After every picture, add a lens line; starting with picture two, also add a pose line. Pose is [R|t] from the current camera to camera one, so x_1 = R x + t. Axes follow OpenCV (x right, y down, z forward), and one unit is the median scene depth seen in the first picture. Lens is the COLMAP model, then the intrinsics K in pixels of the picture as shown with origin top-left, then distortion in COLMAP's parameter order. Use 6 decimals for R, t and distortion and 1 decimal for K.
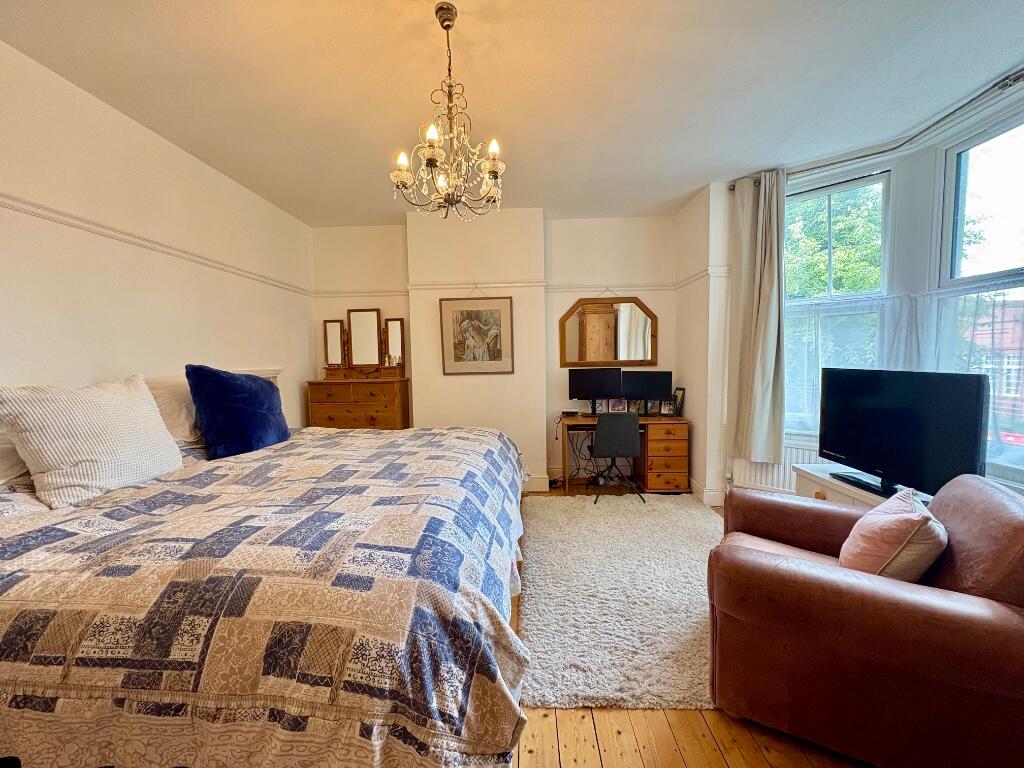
lens RADIAL K [[410.1, 0, 510.6], [0, 410.1, 381.8], [0, 0, 1]] dist [-0.000724, 0.000037]
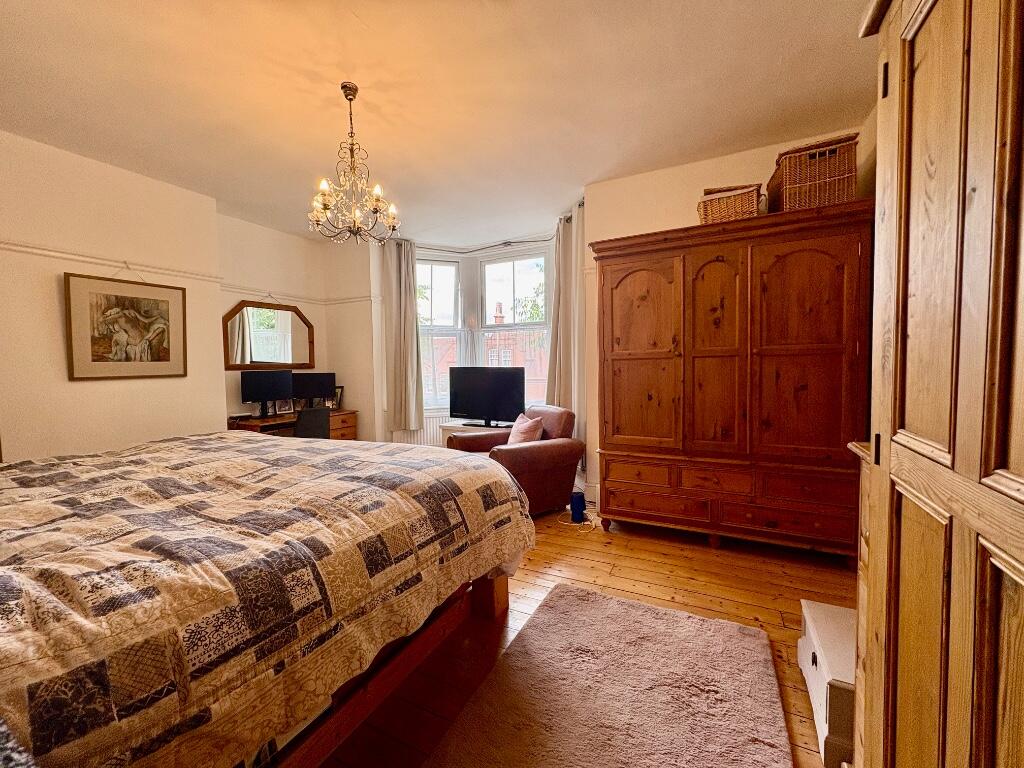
lens RADIAL K [[410.1, 0, 514.2], [0, 410.1, 383.0], [0, 0, 1]] dist [-0.000724, 0.000037]
pose [[0.415015, -0.031815, 0.909258, -0.581021], [0.053935, 0.998491, 0.010320, 0.025390], [-0.908215, 0.044758, 0.416104, 0.013433]]
